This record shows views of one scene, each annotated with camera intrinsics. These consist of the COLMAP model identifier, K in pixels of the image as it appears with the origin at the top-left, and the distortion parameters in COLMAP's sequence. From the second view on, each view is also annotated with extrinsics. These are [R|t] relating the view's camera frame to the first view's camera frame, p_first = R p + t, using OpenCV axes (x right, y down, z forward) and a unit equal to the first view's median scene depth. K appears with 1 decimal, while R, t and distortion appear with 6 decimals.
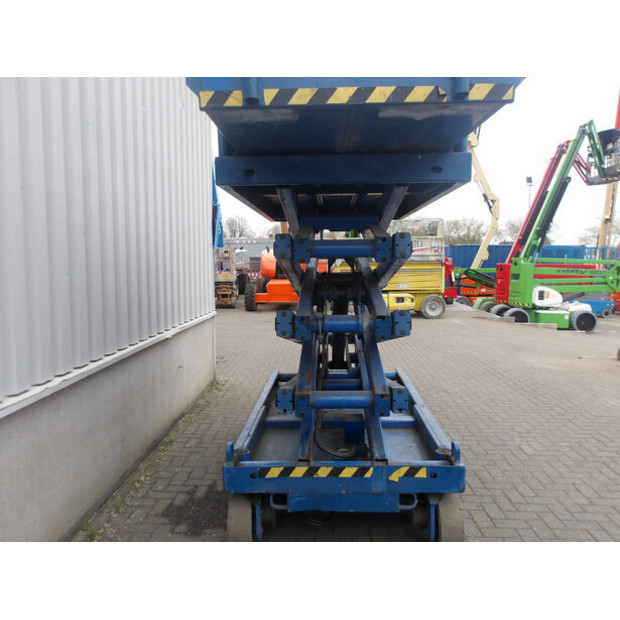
lens RADIAL K [[507.4, 0, 310.3], [0, 507.4, 309.1], [0, 0, 1]] dist [-0.001652, 0.013288]
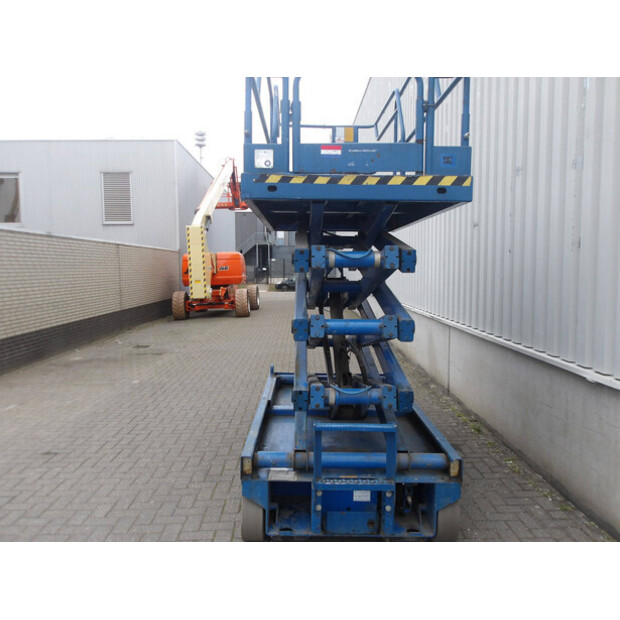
lens RADIAL K [[507.4, 0, 311.4], [0, 507.4, 311.1], [0, 0, 1]] dist [-0.001652, 0.013288]
pose [[-0.998617, 0.006323, -0.052202, 0.157511], [-0.003230, 0.983495, 0.180906, -0.185069], [0.052485, 0.180824, -0.982114, 1.880463]]
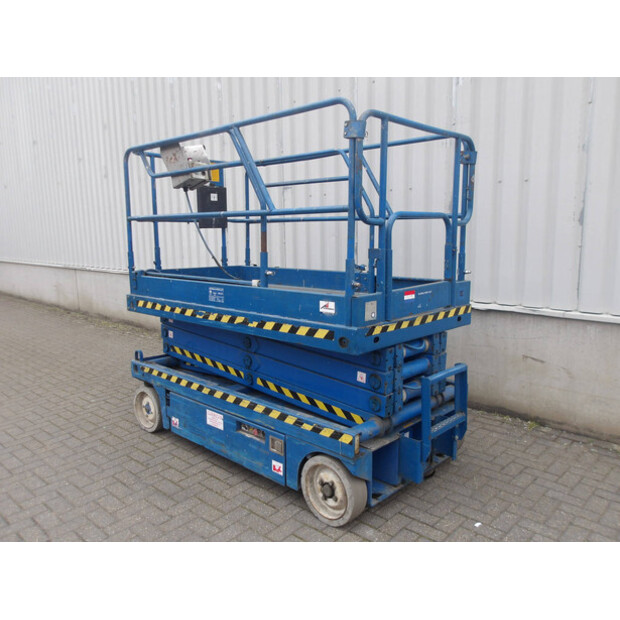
lens RADIAL K [[507.4, 0, 310.4], [0, 507.4, 309.1], [0, 0, 1]] dist [-0.001652, 0.013288]
pose [[-0.657972, 0.128266, -0.742038, 0.711273], [-0.055762, 0.974383, 0.217873, -0.149302], [0.750975, 0.184732, -0.633965, 1.555839]]
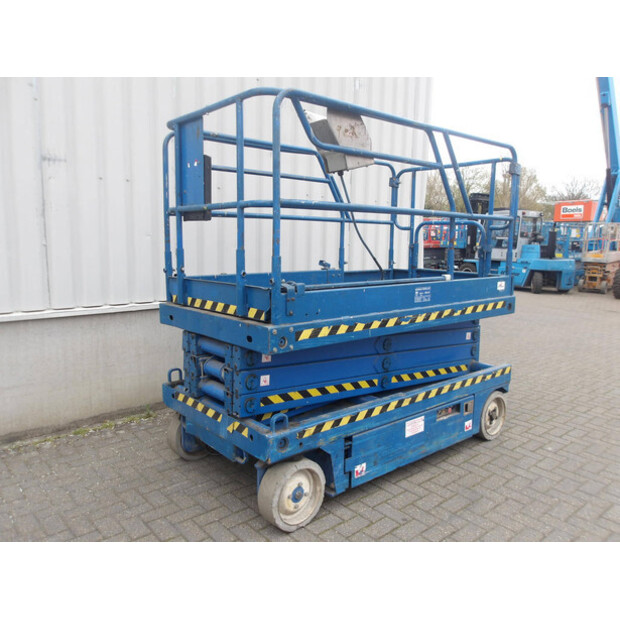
lens RADIAL K [[507.4, 0, 312.3], [0, 507.4, 310.3], [0, 0, 1]] dist [-0.001652, 0.013288]
pose [[0.676668, 0.122437, -0.726037, 0.665079], [-0.089101, 0.992447, 0.084322, -0.013127], [0.730877, 0.007632, 0.682467, 0.256817]]
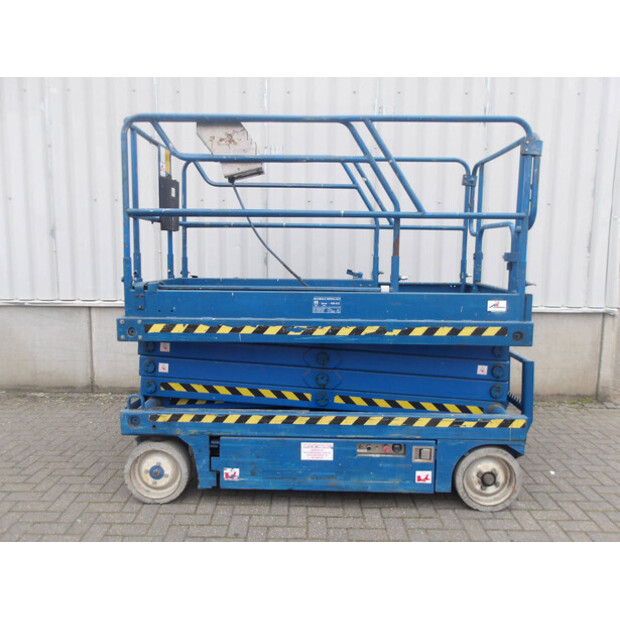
lens RADIAL K [[507.4, 0, 312.3], [0, 507.4, 309.6], [0, 0, 1]] dist [-0.001652, 0.013288]
pose [[0.016246, 0.124168, -0.992128, 0.907841], [-0.105993, 0.986882, 0.121775, -0.064259], [0.994234, 0.103180, 0.029194, 0.882266]]
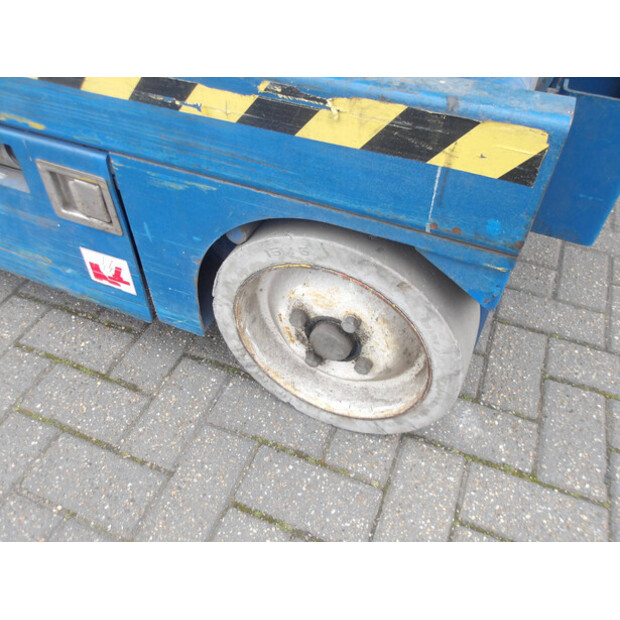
lens RADIAL K [[507.4, 0, 309.5], [0, 507.4, 309.1], [0, 0, 1]] dist [-0.001652, 0.013288]
pose [[-0.366884, 0.671156, -0.644163, 0.329097], [-0.093523, 0.662331, 0.743352, 0.096012], [0.925554, 0.332968, -0.180230, 1.203787]]
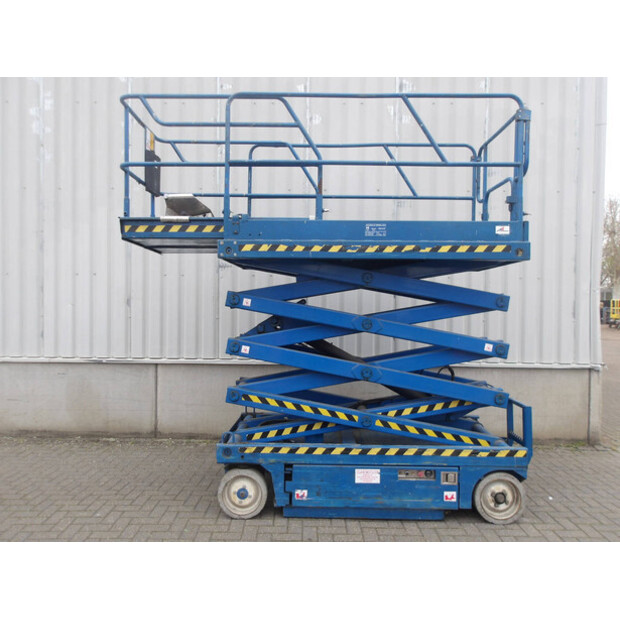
lens RADIAL K [[507.4, 0, 313.3], [0, 507.4, 310.5], [0, 0, 1]] dist [-0.001652, 0.013288]
pose [[0.019293, 0.017403, -0.999662, 1.150204], [-0.105490, 0.994303, 0.015273, -0.086536], [0.994233, 0.105160, 0.021019, 0.778288]]
